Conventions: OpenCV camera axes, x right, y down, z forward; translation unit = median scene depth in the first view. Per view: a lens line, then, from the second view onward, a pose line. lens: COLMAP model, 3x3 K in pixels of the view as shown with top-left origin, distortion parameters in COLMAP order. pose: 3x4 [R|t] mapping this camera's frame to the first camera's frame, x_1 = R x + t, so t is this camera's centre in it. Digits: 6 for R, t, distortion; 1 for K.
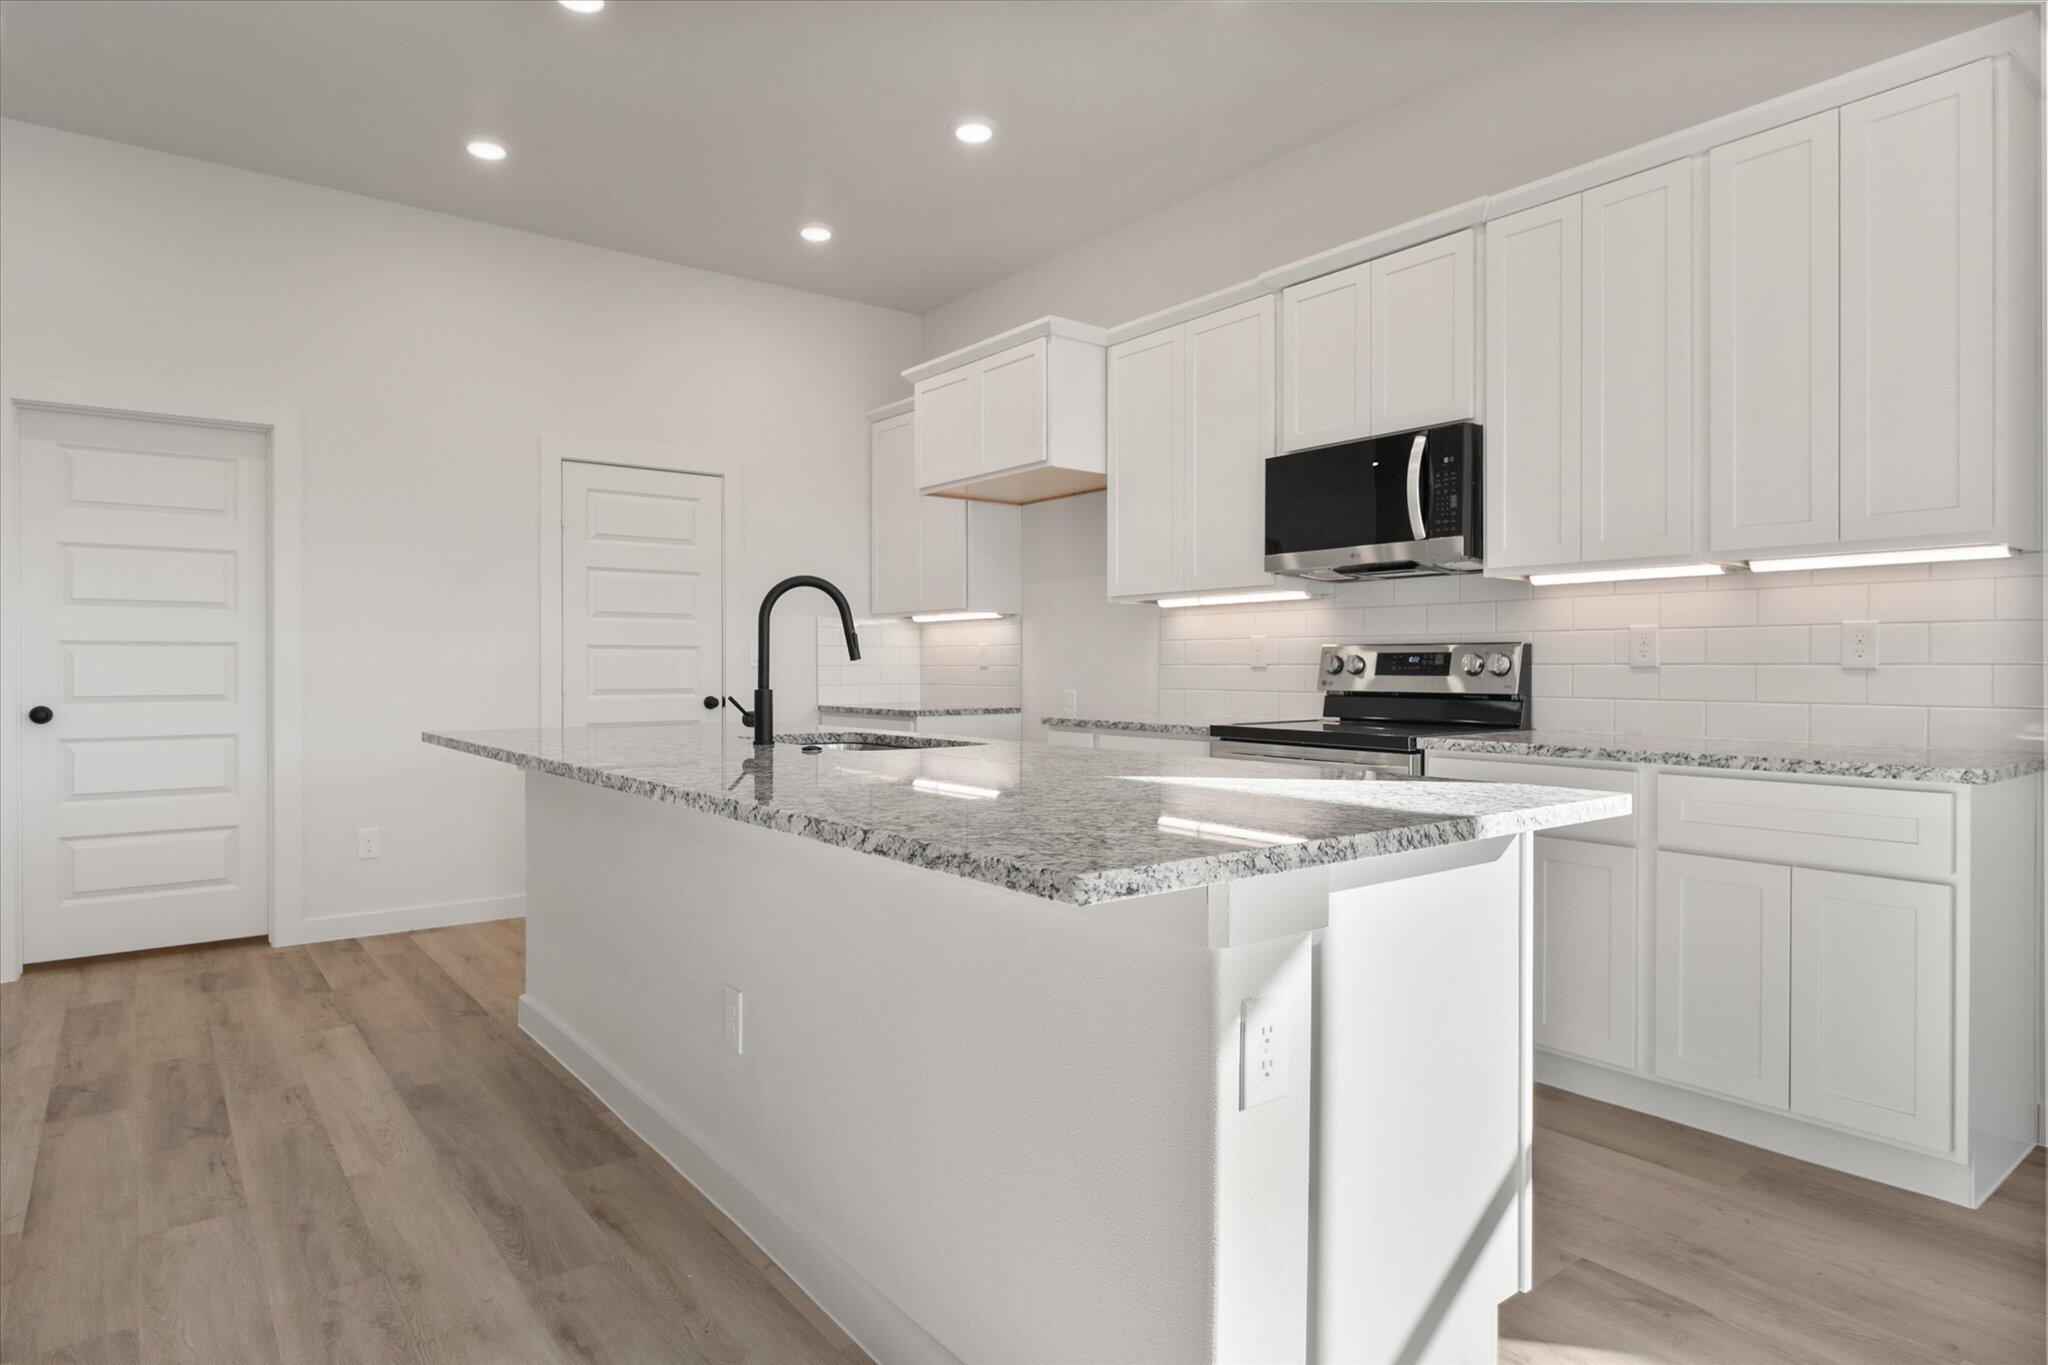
lens RADIAL K [[1152.7, 0, 1022.0], [0, 1152.7, 667.2], [0, 0, 1]] dist [-0.000582, -0.001043]
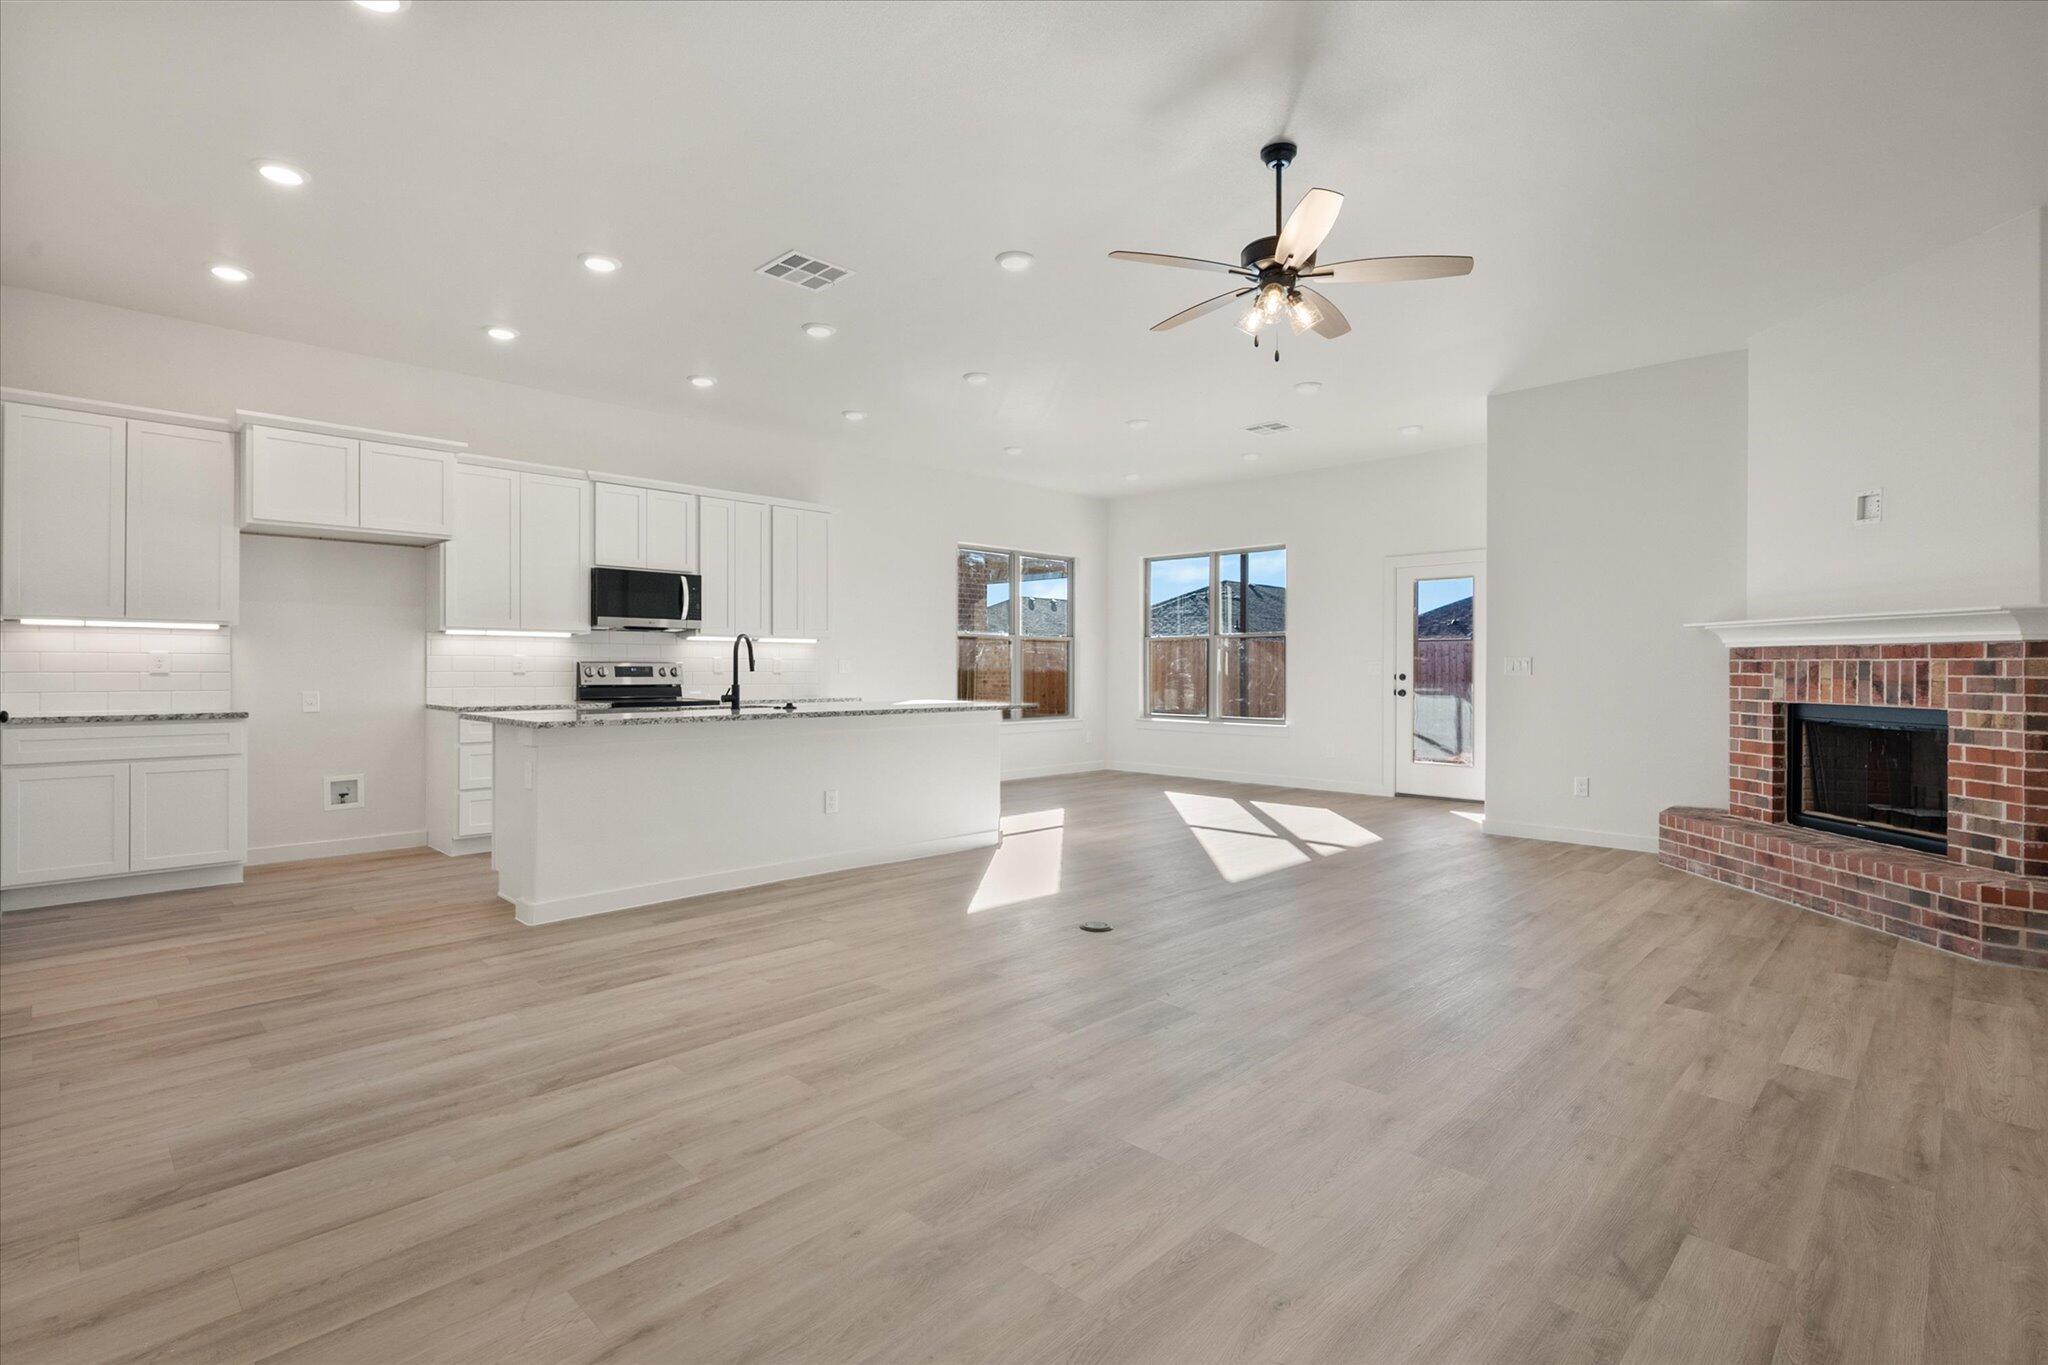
lens RADIAL K [[972.7, 0, 1031.8], [0, 972.7, 666.7], [0, 0, 1]] dist [0.002981, -0.000154]
pose [[-0.135677, 0.002903, 0.990749, -1.826837], [-0.001658, 0.999994, -0.003158, -0.008658], [-0.990752, -0.002071, -0.135671, 0.582471]]
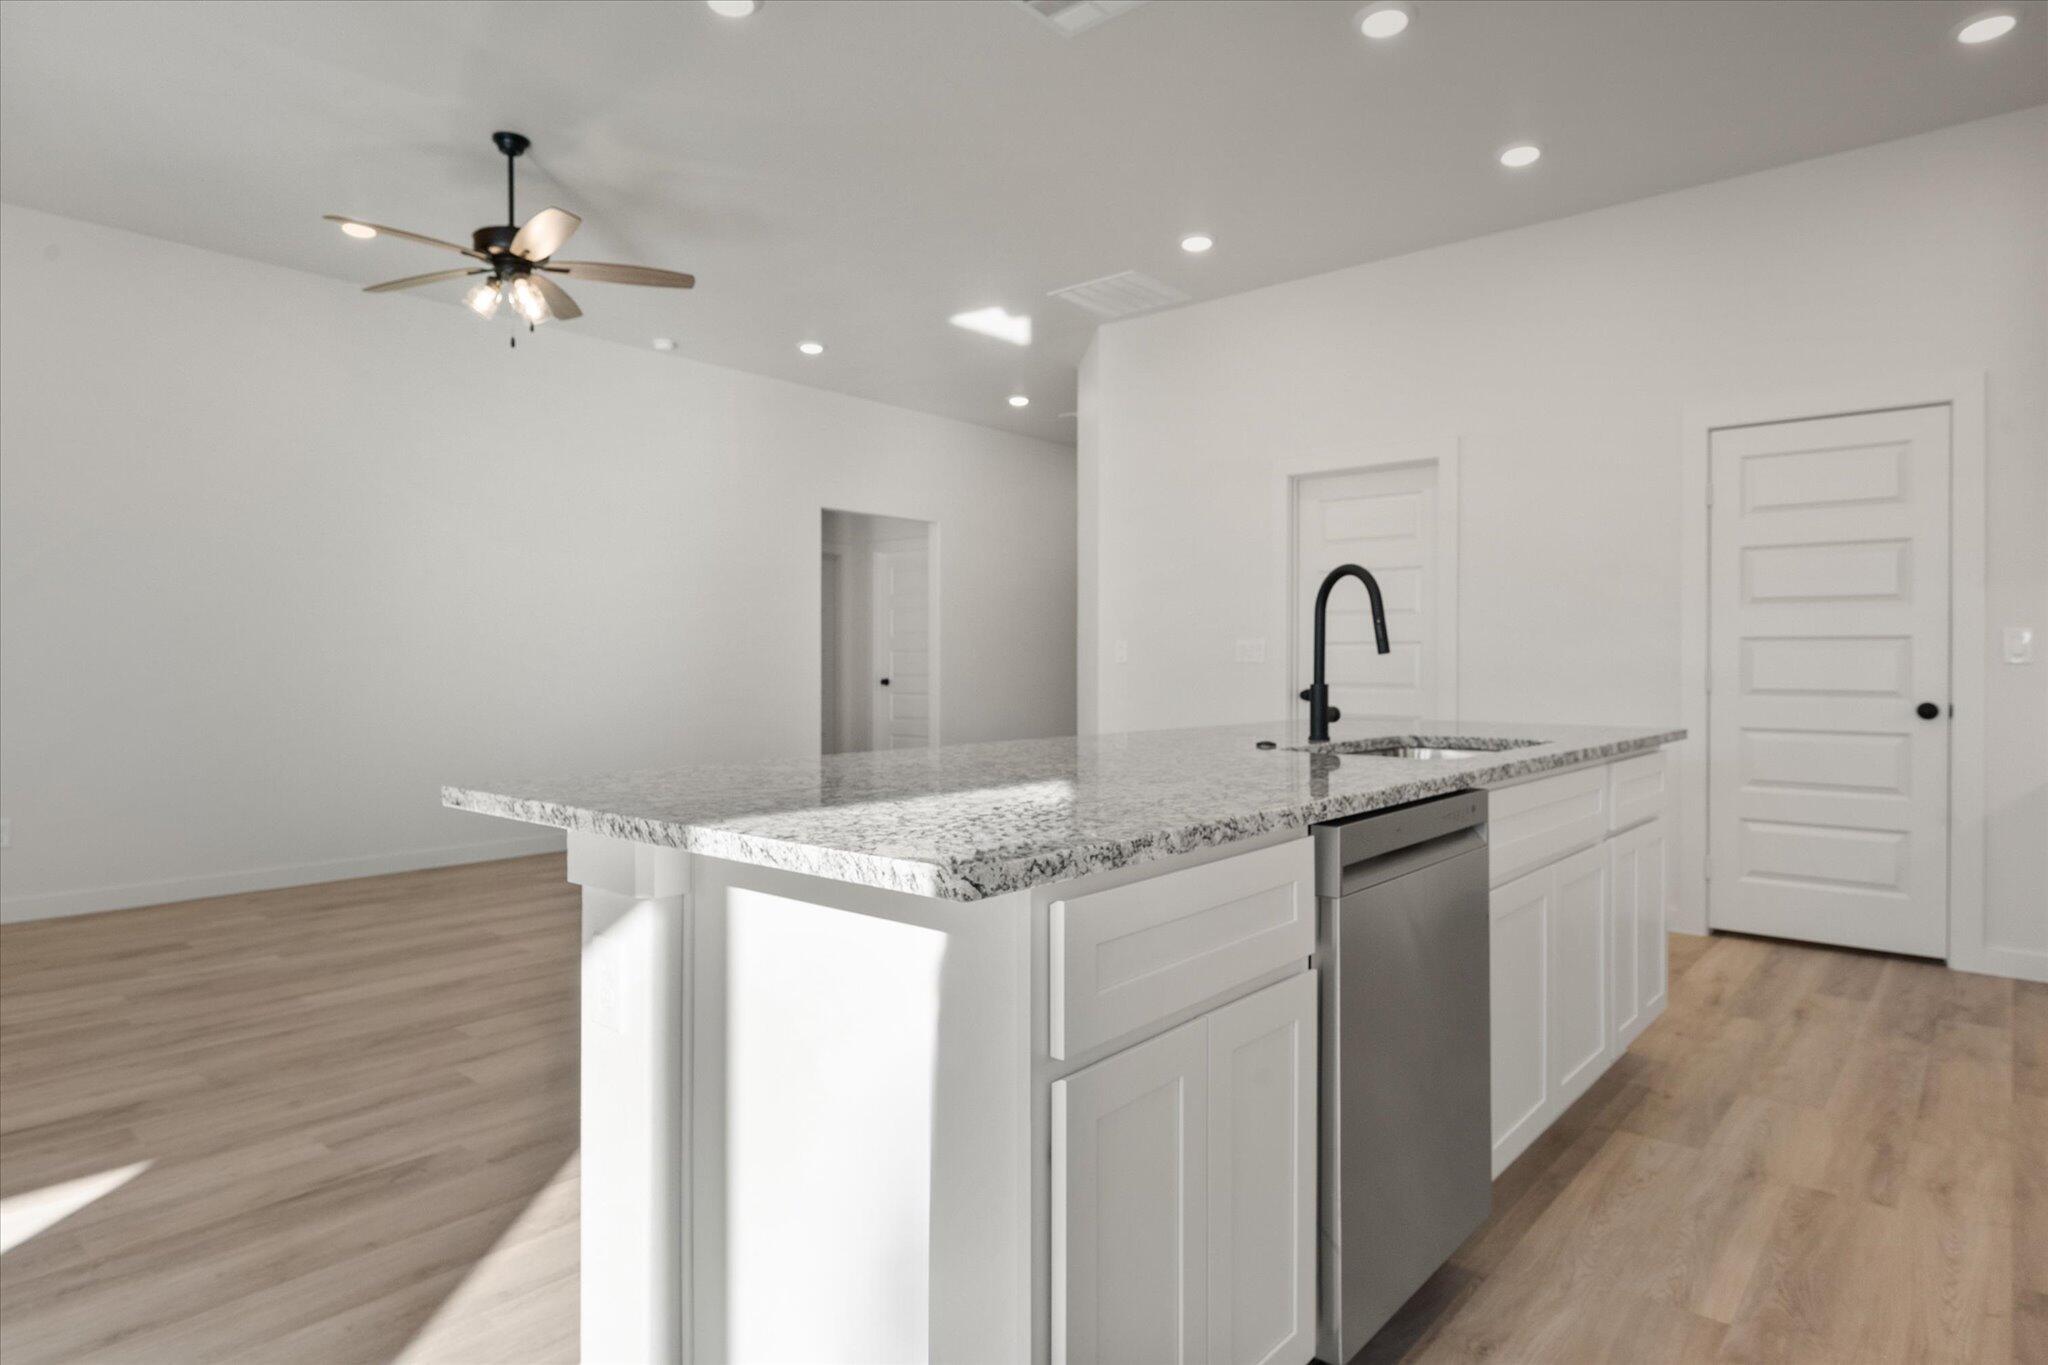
lens RADIAL K [[1152.7, 0, 1022.0], [0, 1152.7, 667.2], [0, 0, 1]] dist [-0.000582, -0.001043]
pose [[0.199756, 0.005589, -0.979830, 0.579285], [-0.002623, 0.999983, 0.005169, 0.000521], [0.979842, 0.001537, 0.199768, 0.470673]]
